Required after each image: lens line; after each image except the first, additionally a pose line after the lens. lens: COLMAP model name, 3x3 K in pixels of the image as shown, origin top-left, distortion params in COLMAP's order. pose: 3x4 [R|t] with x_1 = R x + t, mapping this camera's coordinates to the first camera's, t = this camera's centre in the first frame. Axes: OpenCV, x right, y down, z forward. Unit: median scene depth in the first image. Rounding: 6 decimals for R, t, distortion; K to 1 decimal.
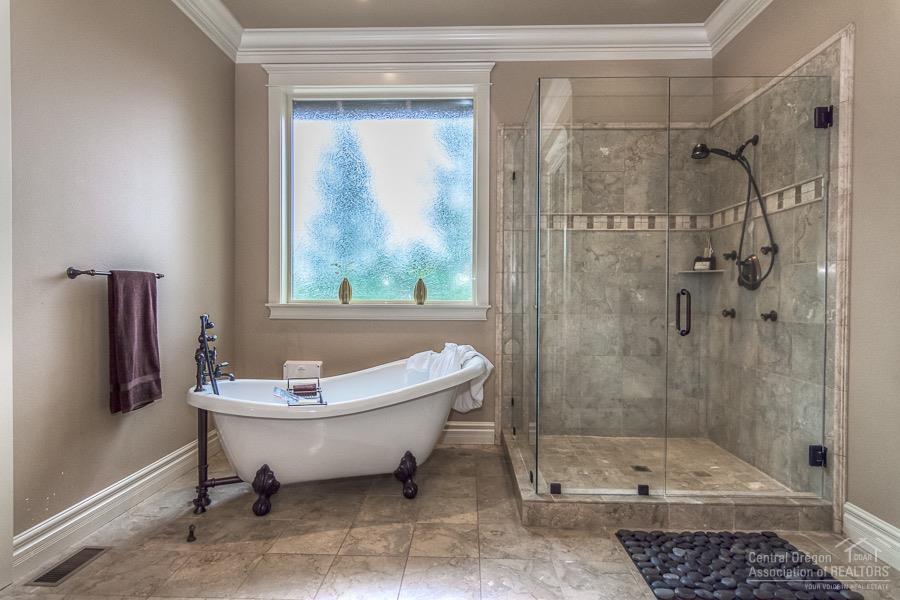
lens RADIAL K [[474.5, 0, 448.6], [0, 474.5, 301.8], [0, 0, 1]] dist [0.002267, -0.000048]
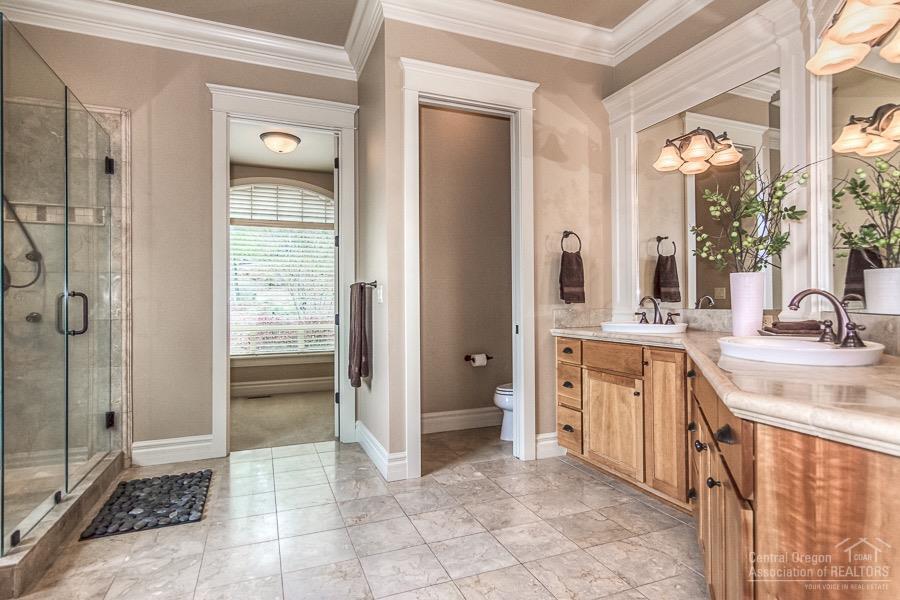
lens RADIAL K [[474.5, 0, 448.6], [0, 474.5, 301.8], [0, 0, 1]] dist [0.002267, -0.000048]
pose [[-0.396773, 0.002580, 0.917913, -0.824656], [0.016114, 0.999862, 0.004155, 0.005573], [-0.917775, 0.016440, -0.396760, 0.664242]]
